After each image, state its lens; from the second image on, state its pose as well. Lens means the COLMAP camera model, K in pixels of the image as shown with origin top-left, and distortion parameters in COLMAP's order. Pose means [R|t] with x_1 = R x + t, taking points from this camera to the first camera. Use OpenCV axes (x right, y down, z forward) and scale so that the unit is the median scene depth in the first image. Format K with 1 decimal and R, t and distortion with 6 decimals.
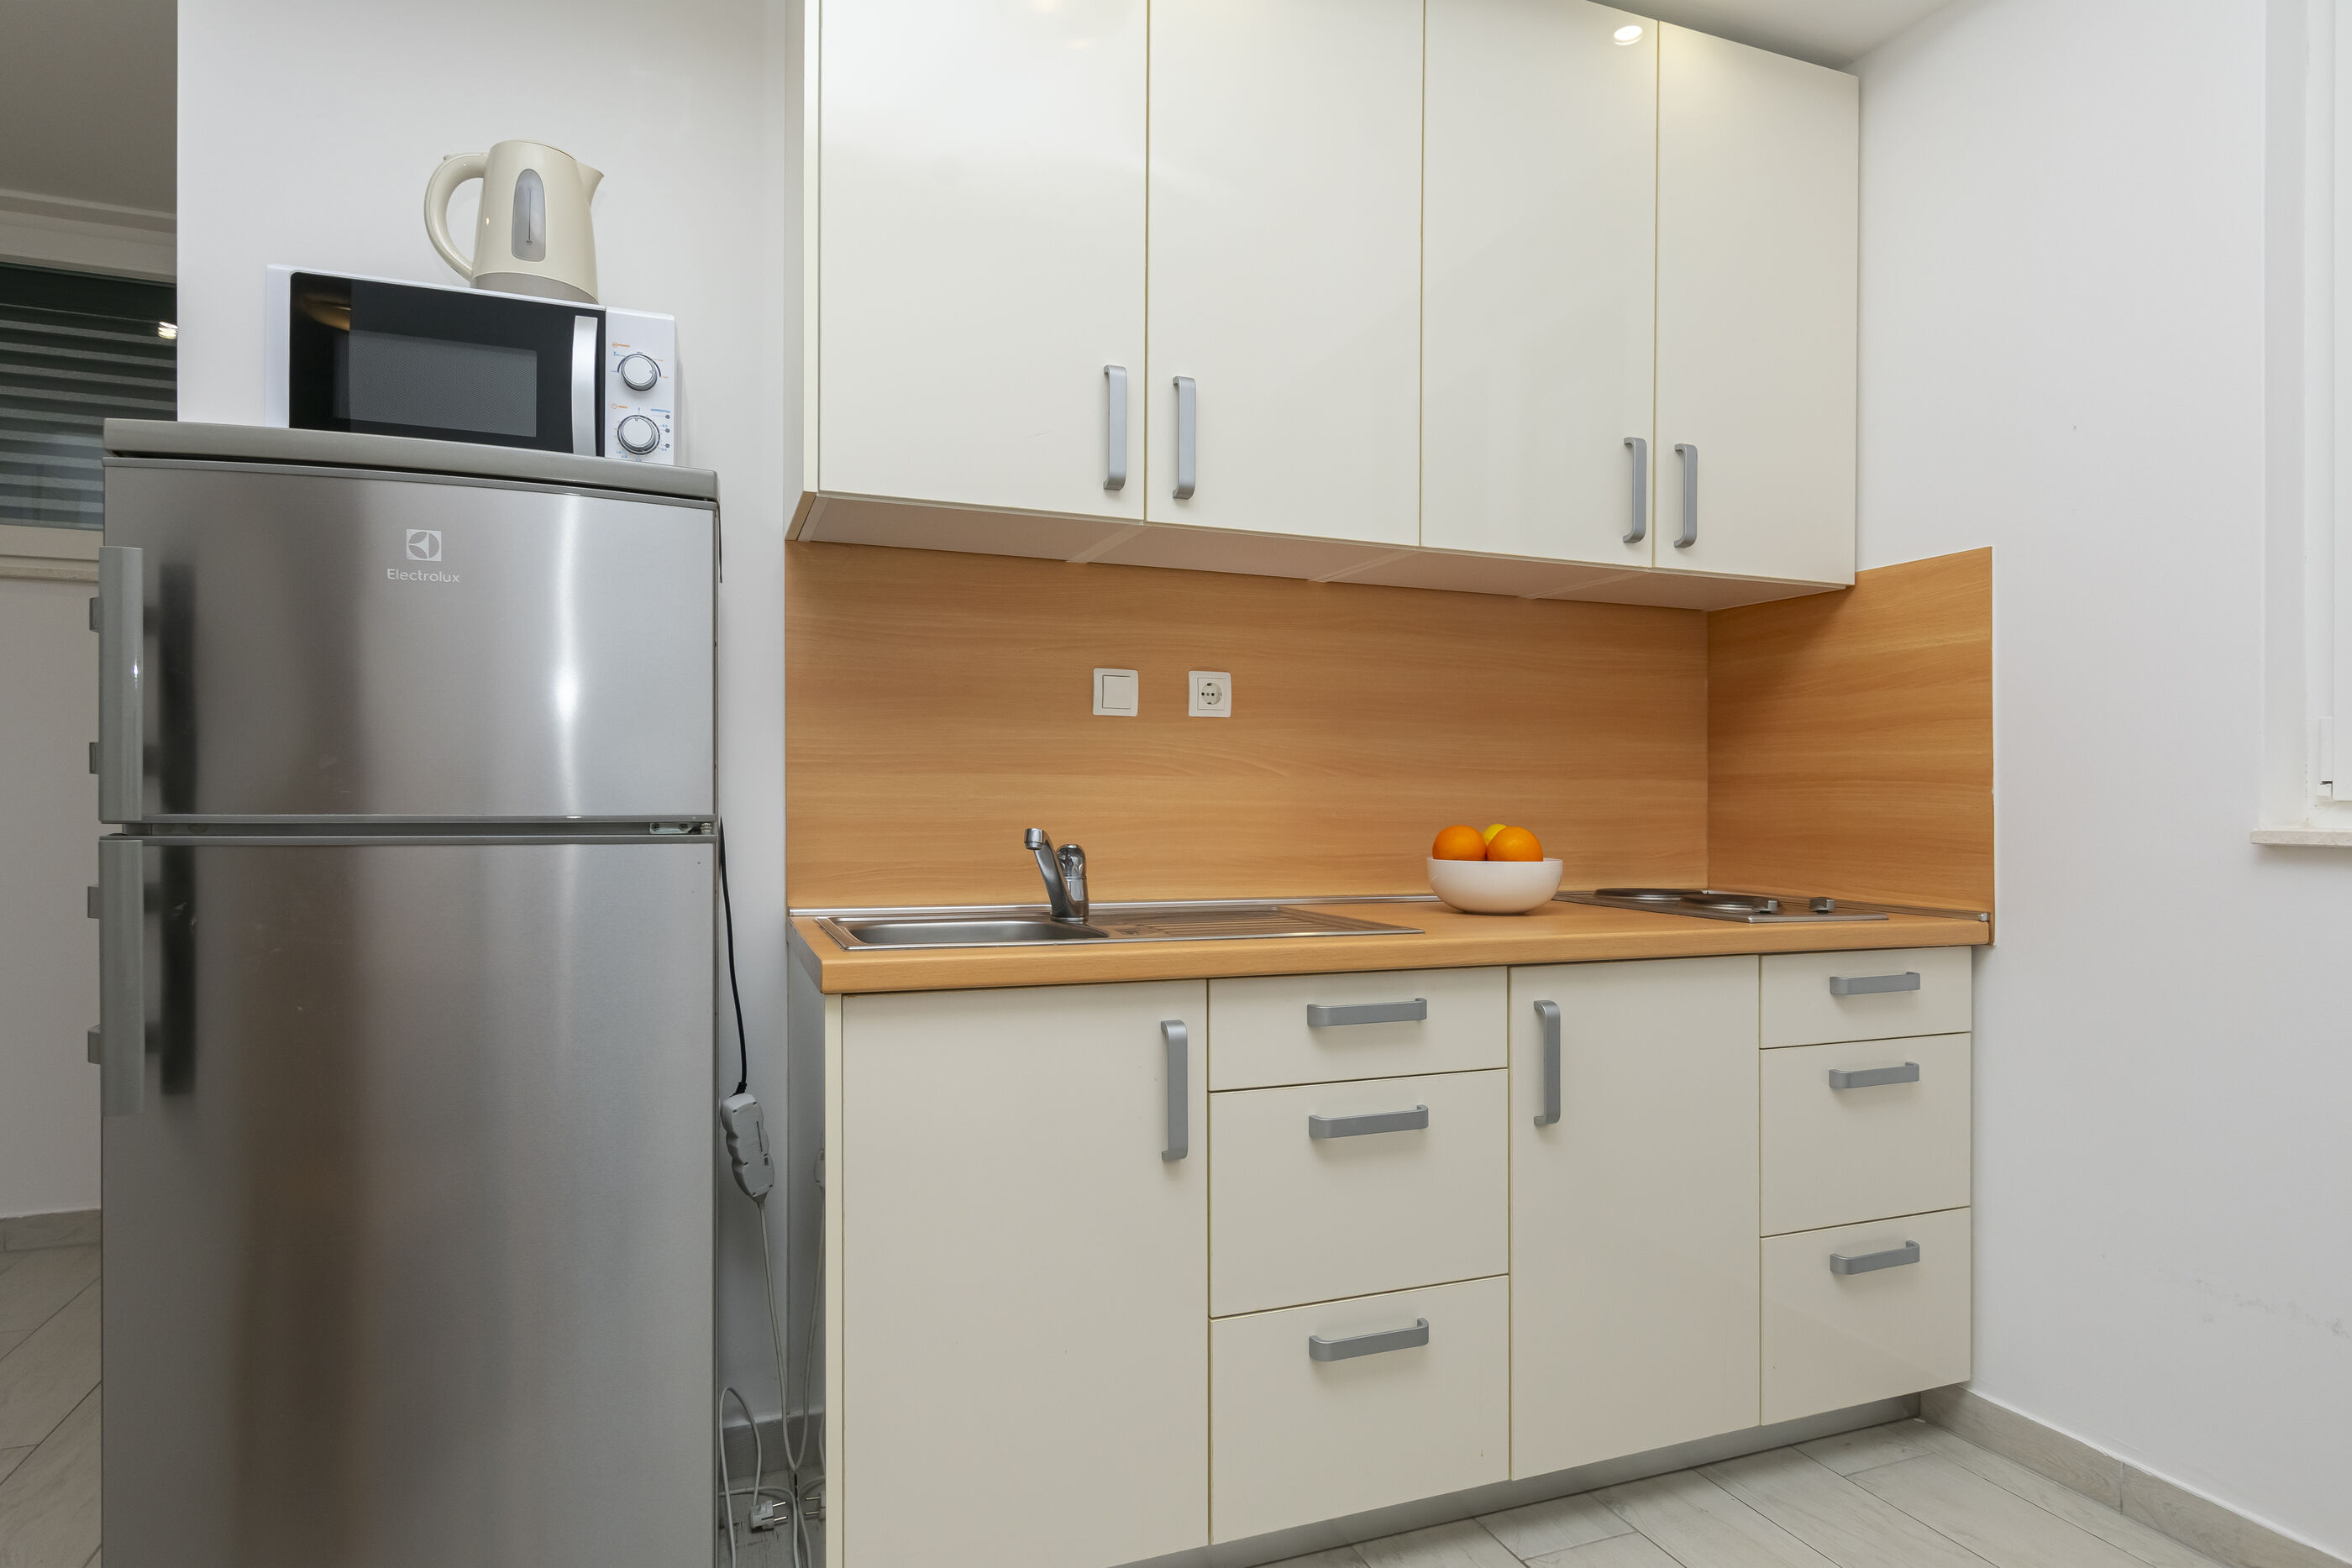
lens RADIAL K [[1324.5, 0, 1176.0], [0, 1324.5, 784.0], [0, 0, 1]] dist [-0.005051, -0.000259]
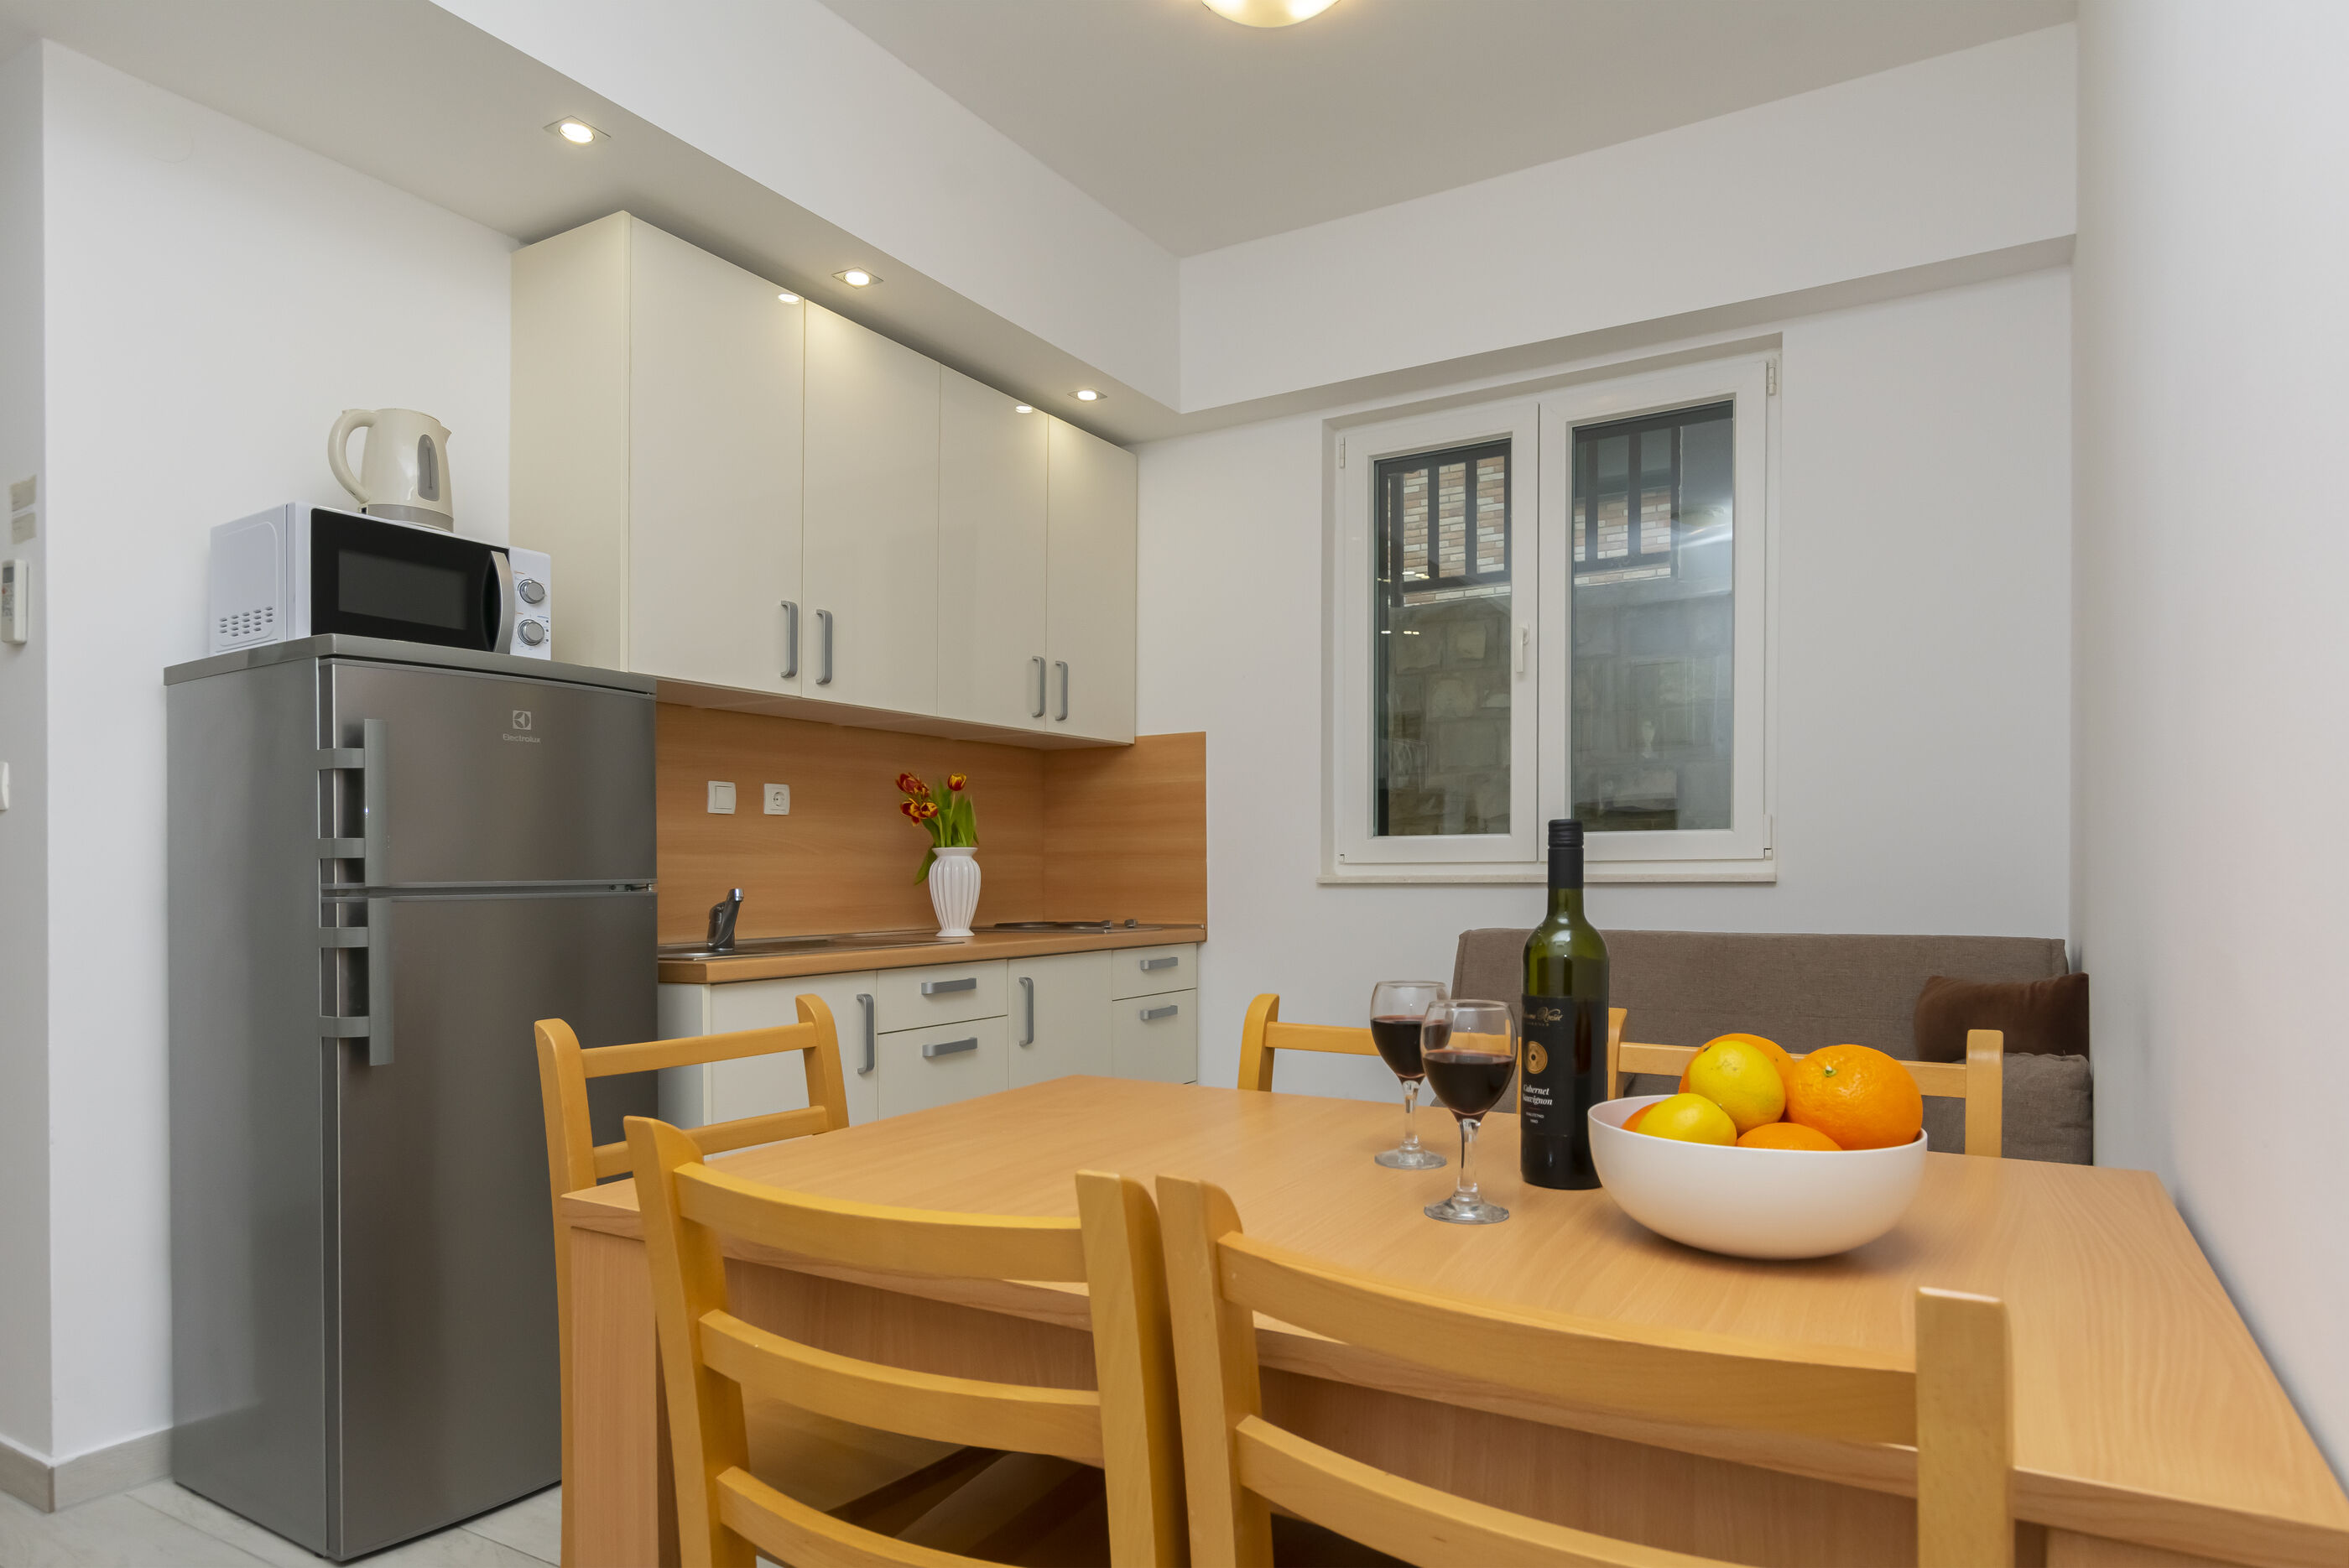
lens RADIAL K [[1361.8, 0, 1172.1], [0, 1361.8, 870.7], [0, 0, 1]] dist [0.058716, -0.000262]
pose [[0.806271, -0.013527, 0.591391, -0.579596], [0.007681, 0.999894, 0.012399, -0.003517], [-0.591496, -0.005454, 0.806289, -0.550128]]
